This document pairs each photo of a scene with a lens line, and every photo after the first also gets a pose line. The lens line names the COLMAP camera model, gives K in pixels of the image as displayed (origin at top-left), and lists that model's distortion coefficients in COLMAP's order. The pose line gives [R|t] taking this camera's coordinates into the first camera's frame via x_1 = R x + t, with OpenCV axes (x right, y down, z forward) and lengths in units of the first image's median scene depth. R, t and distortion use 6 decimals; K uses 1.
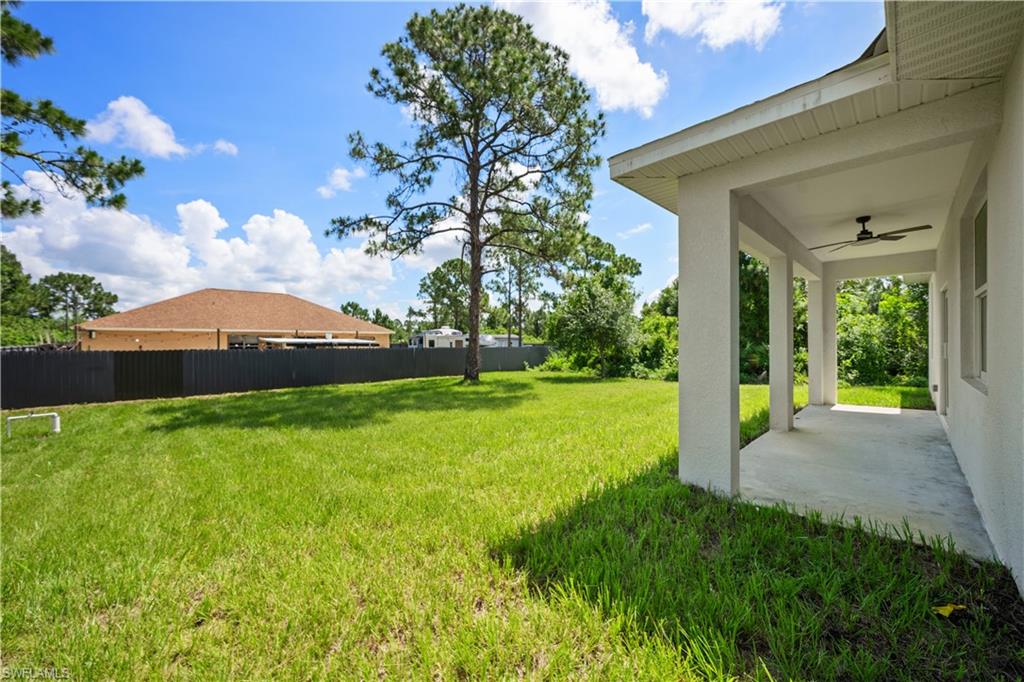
lens RADIAL K [[391.3, 0, 506.1], [0, 391.3, 339.2], [0, 0, 1]] dist [-0.006509, 0.002951]
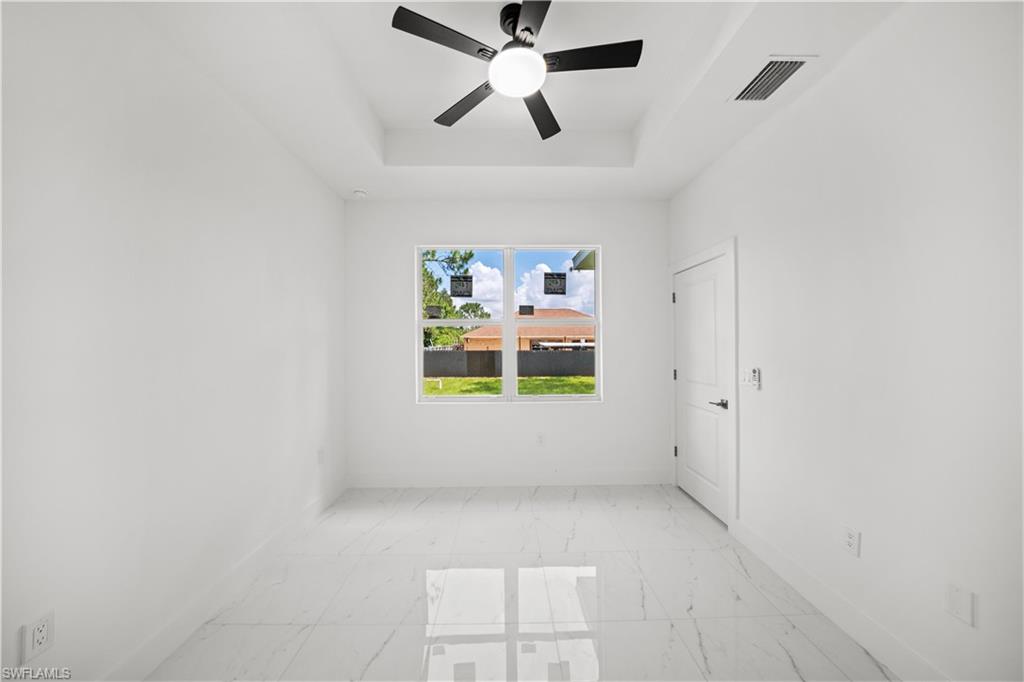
lens RADIAL K [[353.4, 0, 510.5], [0, 353.4, 344.4], [0, 0, 1]] dist [-0.013177, 0.000096]
pose [[0.735499, 0.002893, -0.677520, 0.180024], [0.007656, 0.999892, 0.012581, -0.011623], [0.677483, -0.014440, 0.735397, -0.070254]]
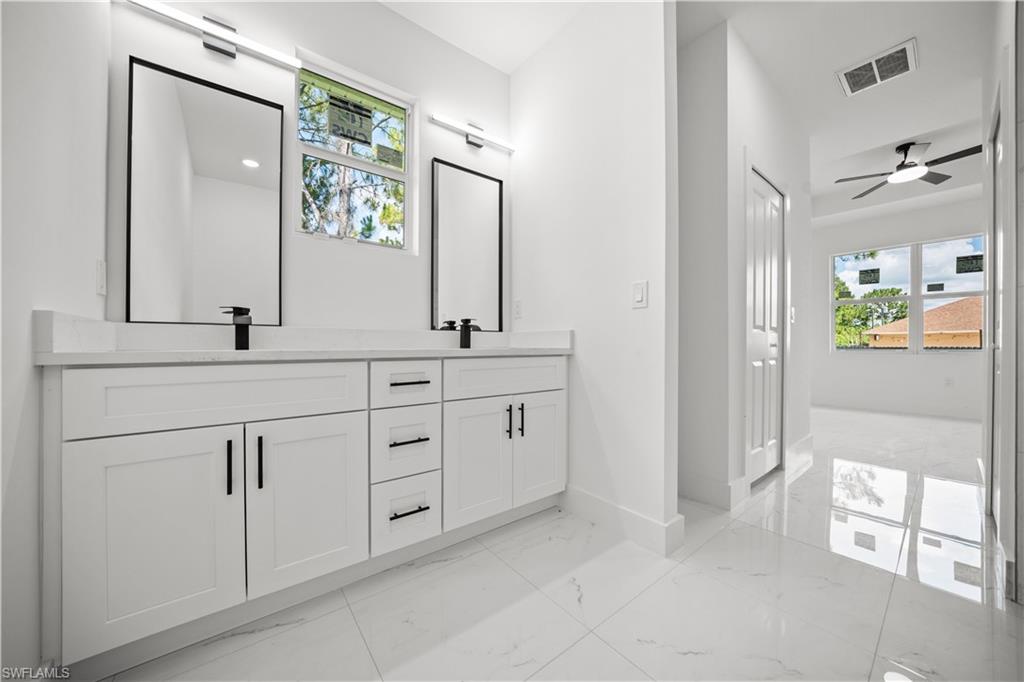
lens RADIAL K [[353.4, 0, 505.4], [0, 353.4, 350.0], [0, 0, 1]] dist [-0.013177, 0.000096]
pose [[-0.109801, 0.013929, -0.993856, 0.318195], [0.005305, 0.999896, 0.013428, 0.009139], [0.993939, -0.003798, -0.109863, -0.186937]]
